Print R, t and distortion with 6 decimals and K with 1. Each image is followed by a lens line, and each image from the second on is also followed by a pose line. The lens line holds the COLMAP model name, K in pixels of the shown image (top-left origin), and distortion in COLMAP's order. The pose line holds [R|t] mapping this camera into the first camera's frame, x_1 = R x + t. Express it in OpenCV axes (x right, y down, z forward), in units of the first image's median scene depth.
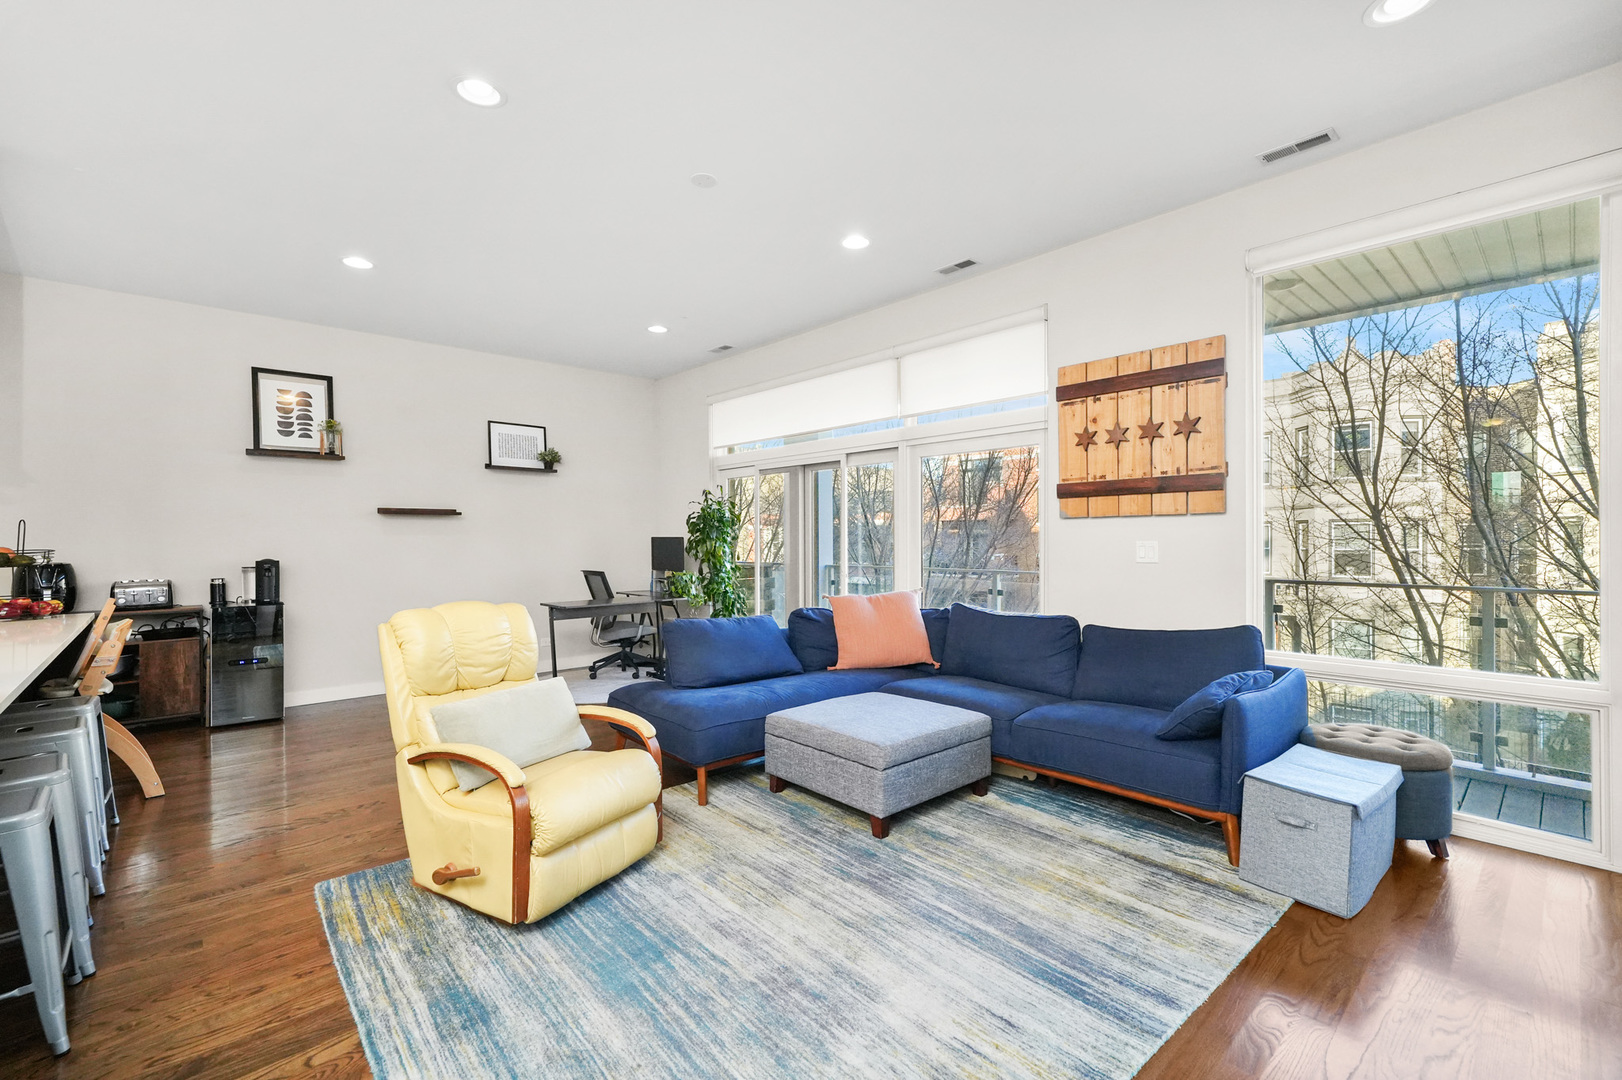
lens RADIAL K [[704.9, 0, 806.3], [0, 704.9, 543.8], [0, 0, 1]] dist [0.014241, 0.000328]
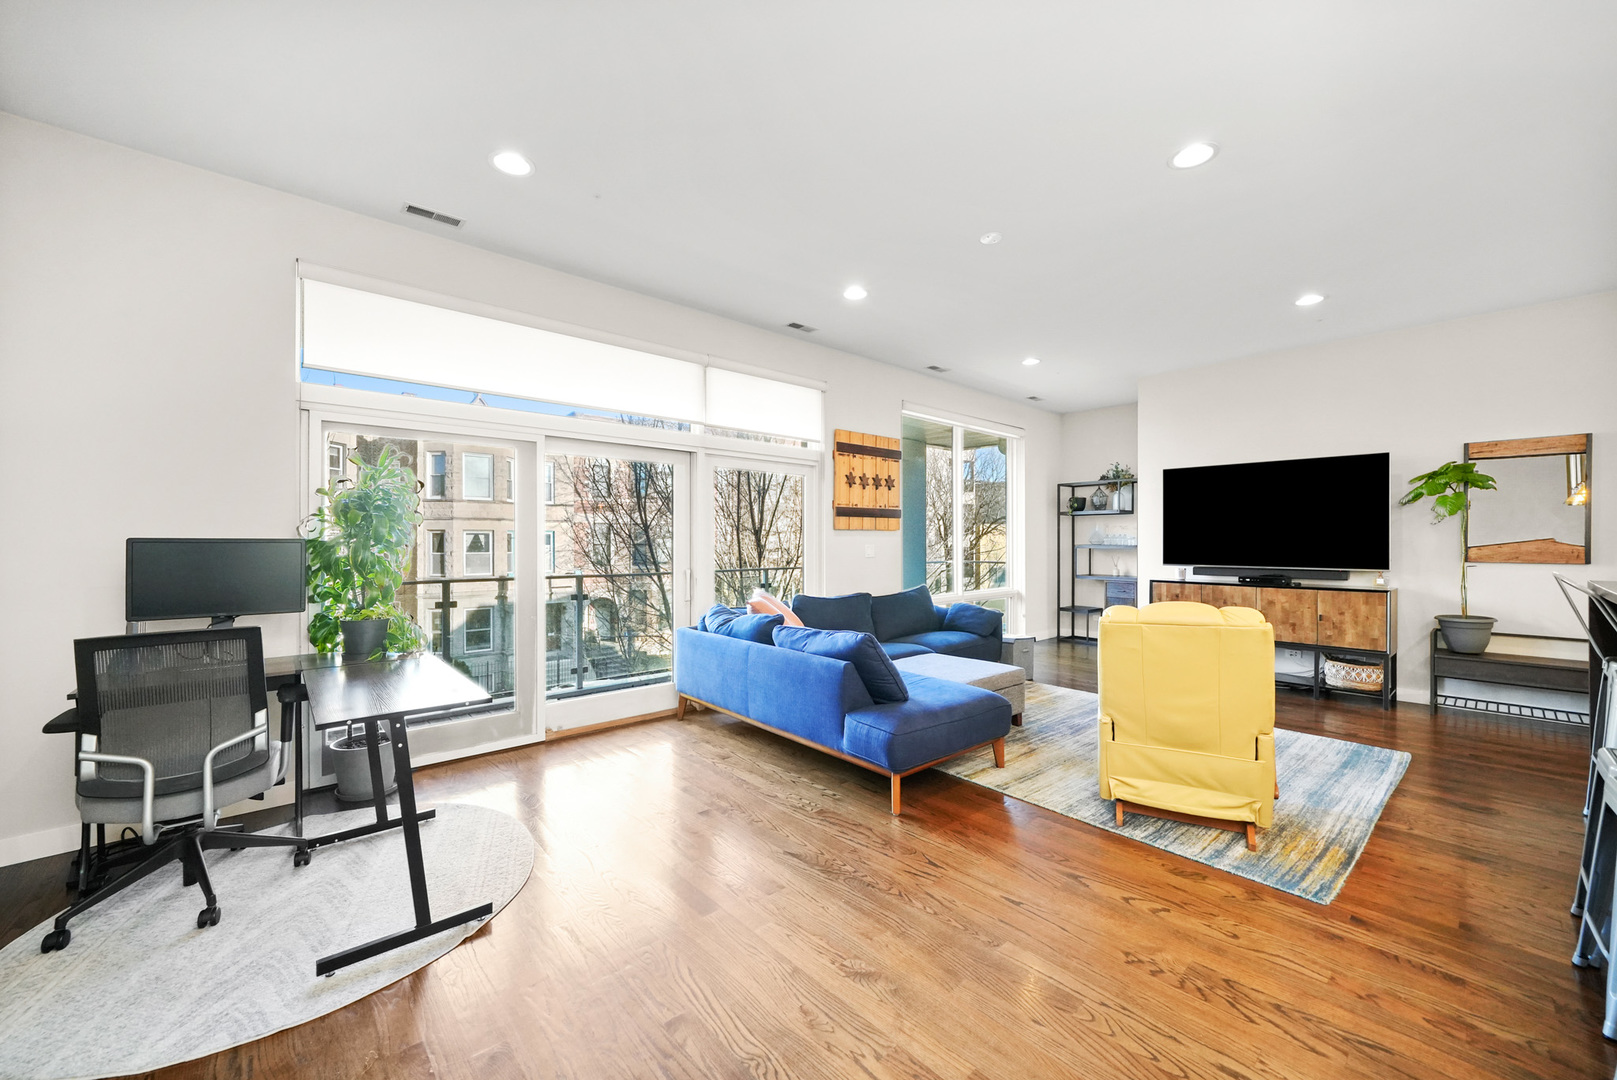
lens RADIAL K [[621.8, 0, 808.5], [0, 621.8, 540.0], [0, 0, 1]] dist [-0.006063, 0.000190]
pose [[-0.002837, 0.007759, 0.999966, -1.040174], [0.007544, 0.999942, -0.007738, -0.004717], [-0.999968, 0.007521, -0.002895, 1.159832]]
